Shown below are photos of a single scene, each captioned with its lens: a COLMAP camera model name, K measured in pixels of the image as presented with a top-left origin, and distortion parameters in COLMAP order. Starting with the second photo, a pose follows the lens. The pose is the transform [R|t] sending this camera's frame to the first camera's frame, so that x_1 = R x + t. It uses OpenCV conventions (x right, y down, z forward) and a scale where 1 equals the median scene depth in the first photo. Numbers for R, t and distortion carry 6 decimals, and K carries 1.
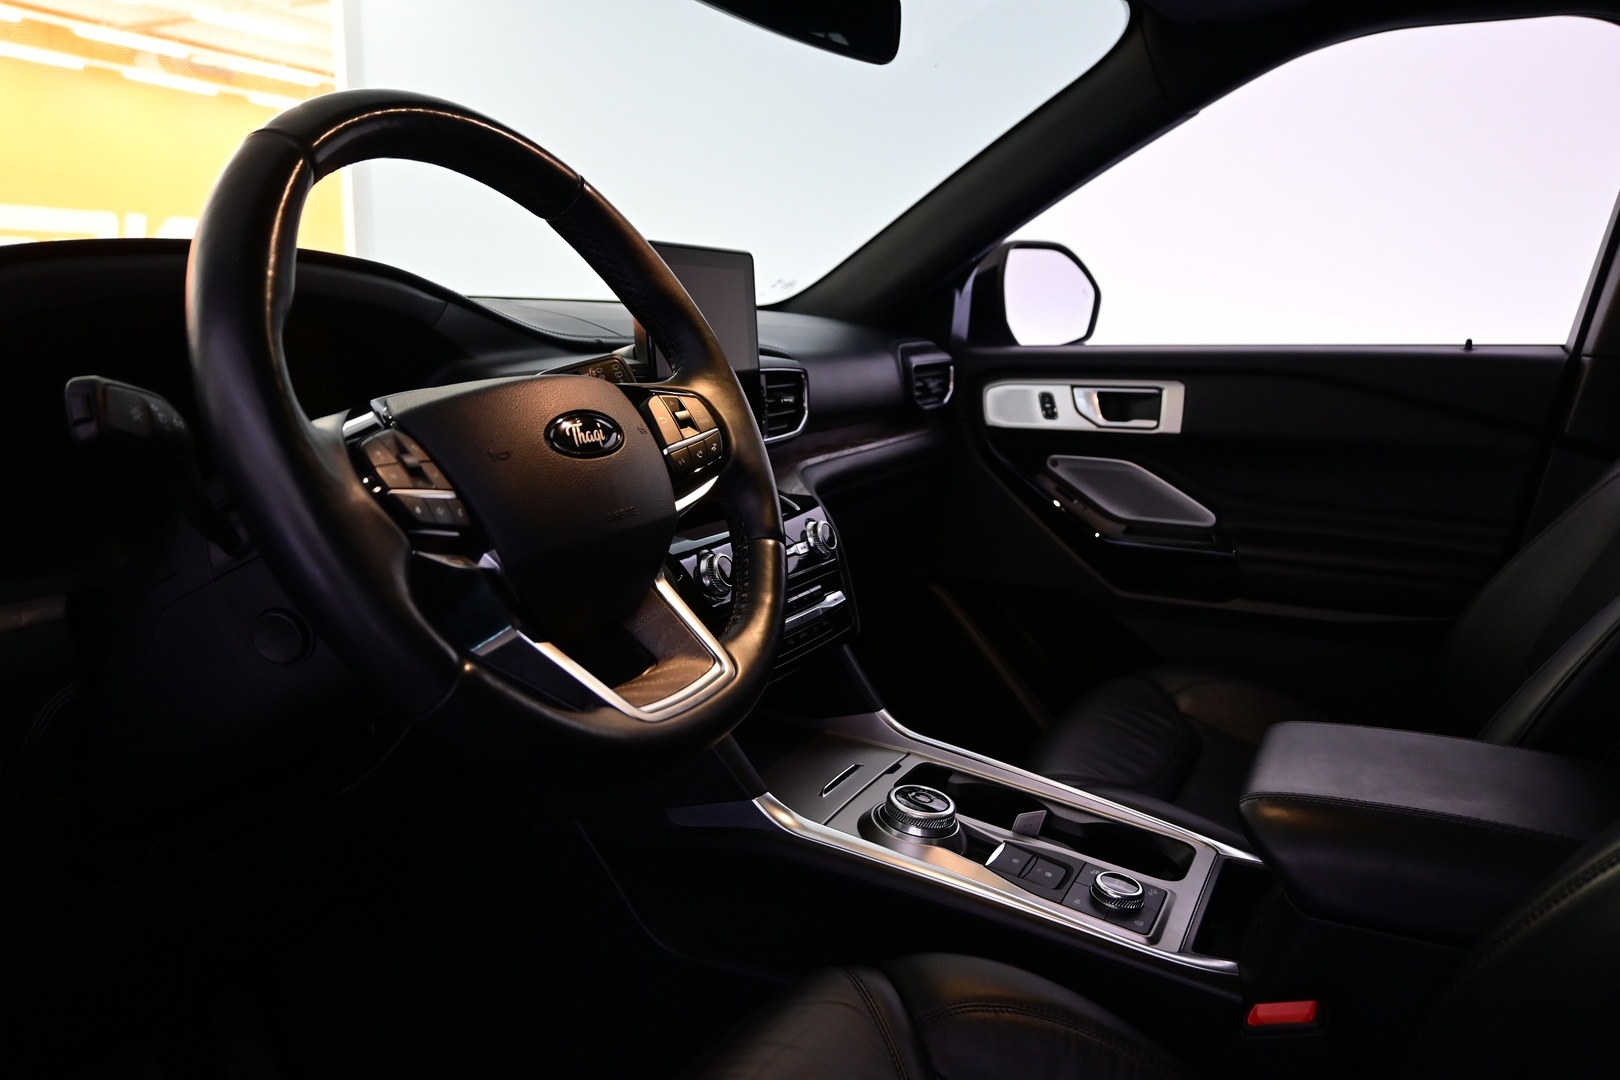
lens RADIAL K [[1157.4, 0, 808.4], [0, 1157.4, 535.3], [0, 0, 1]] dist [-0.028471, 0.000513]
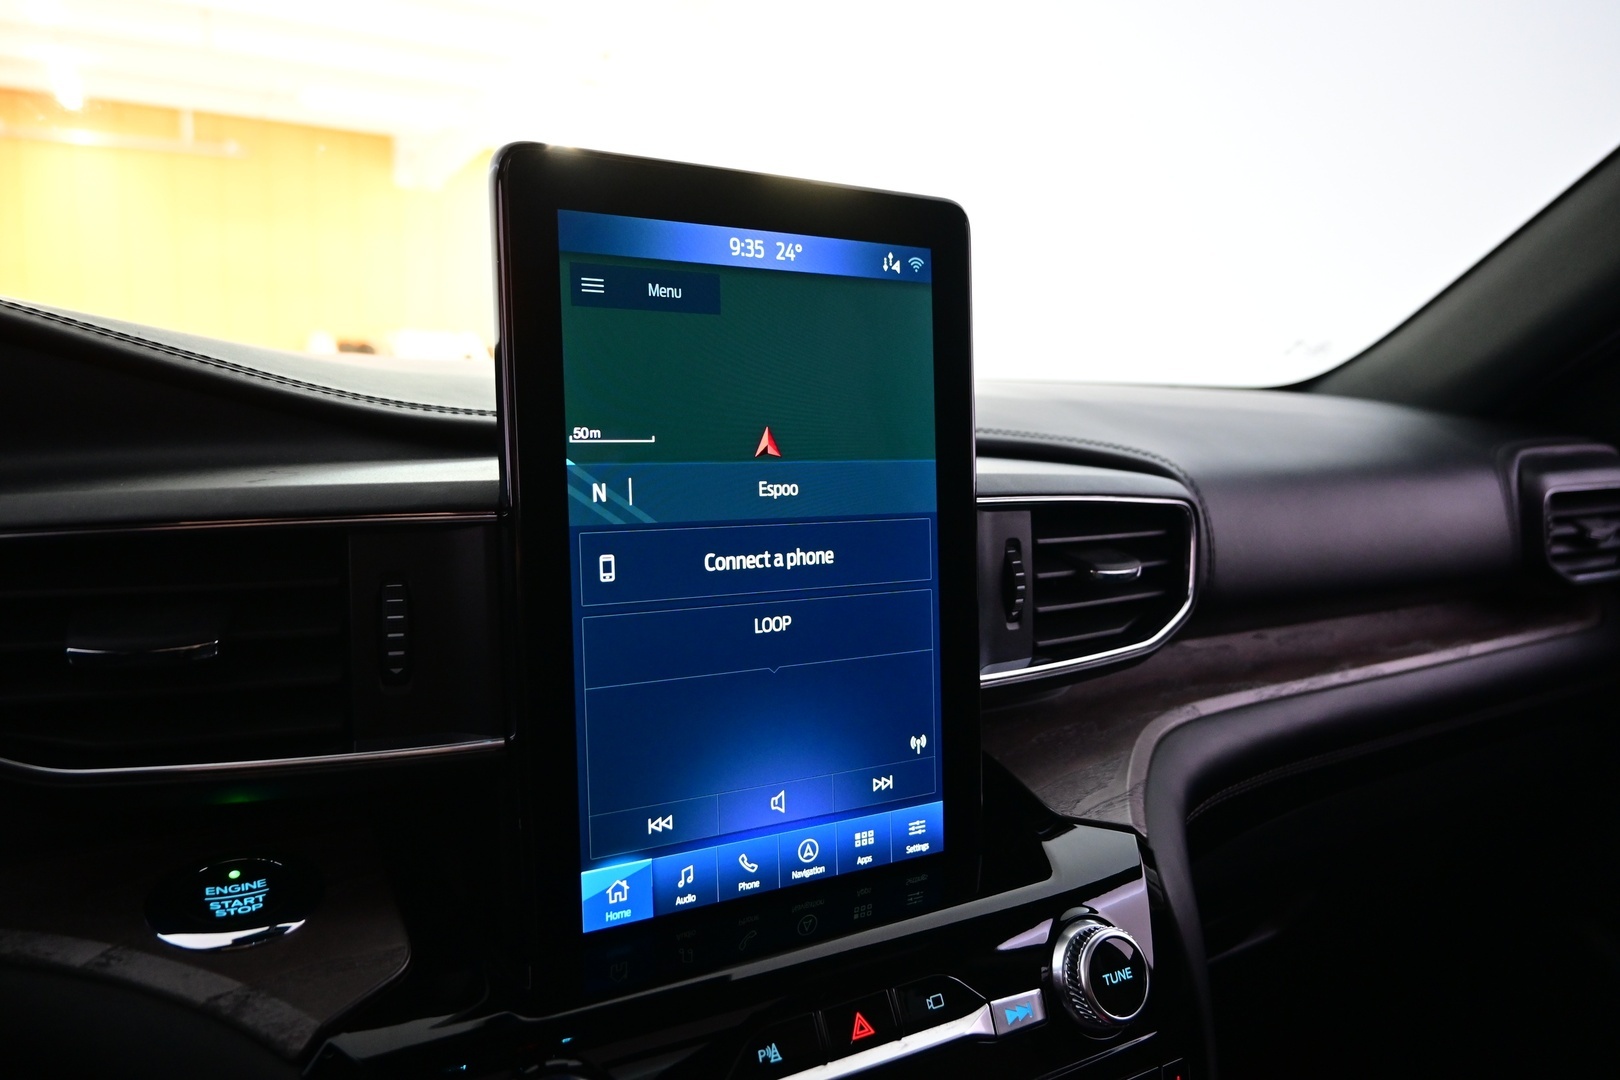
lens RADIAL K [[1120.6, 0, 810.0], [0, 1120.6, 540.0], [0, 0, 1]] dist [0.005808, 0.000452]
pose [[0.851704, 0.049787, -0.521653, 0.072720], [-0.095371, 0.993578, -0.060886, -0.068087], [0.515271, 0.101607, 0.850983, 0.436172]]
